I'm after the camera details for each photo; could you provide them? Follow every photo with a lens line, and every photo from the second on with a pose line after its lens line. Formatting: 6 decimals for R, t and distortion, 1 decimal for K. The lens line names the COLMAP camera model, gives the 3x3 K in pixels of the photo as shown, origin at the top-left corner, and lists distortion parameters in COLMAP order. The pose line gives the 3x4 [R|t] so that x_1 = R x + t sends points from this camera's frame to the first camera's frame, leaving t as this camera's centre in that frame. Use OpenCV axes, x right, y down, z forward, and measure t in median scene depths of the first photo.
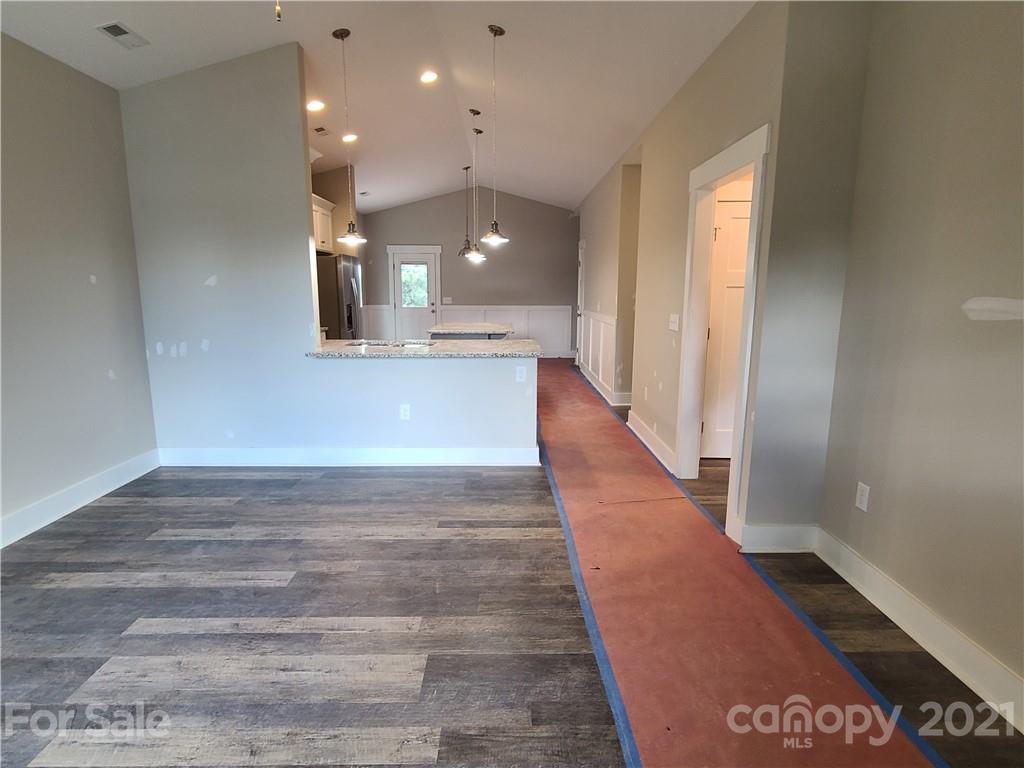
lens RADIAL K [[552.3, 0, 512.0], [0, 552.3, 384.0], [0, 0, 1]] dist [-0.001685, -0.000557]
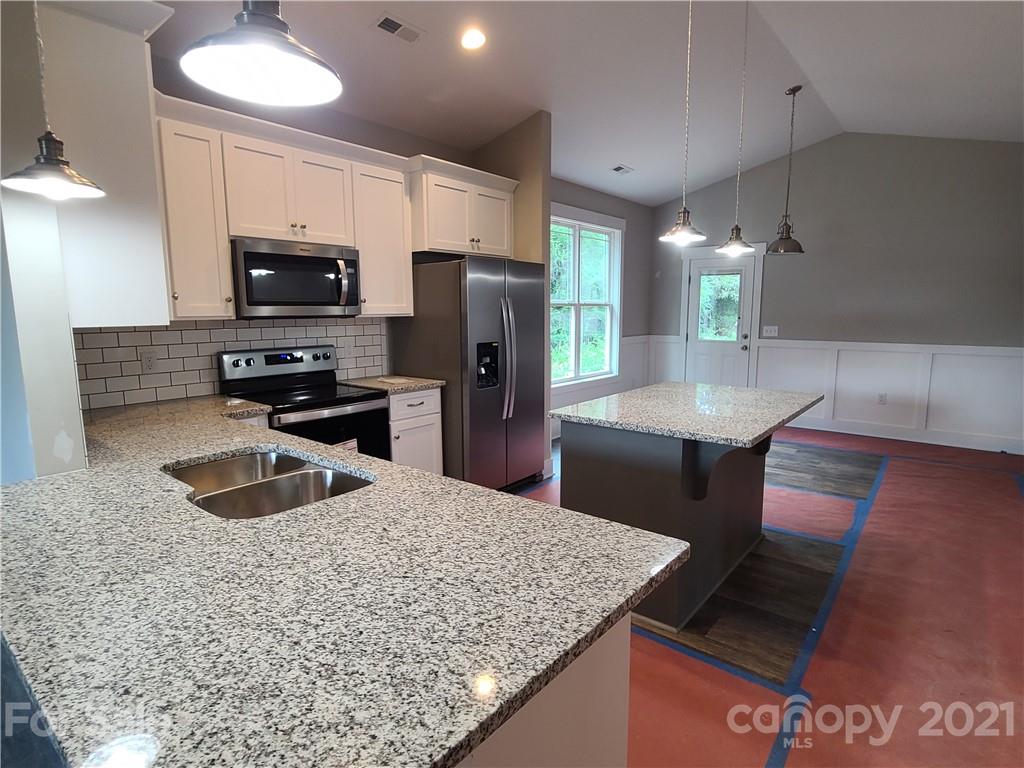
lens RADIAL K [[552.3, 0, 512.0], [0, 552.3, 384.0], [0, 0, 1]] dist [-0.001685, -0.000557]
pose [[0.768029, 0.084228, -0.634852, 0.056804], [-0.106642, 0.994293, 0.002904, -0.064253], [0.631473, 0.065471, 0.772629, 0.348901]]
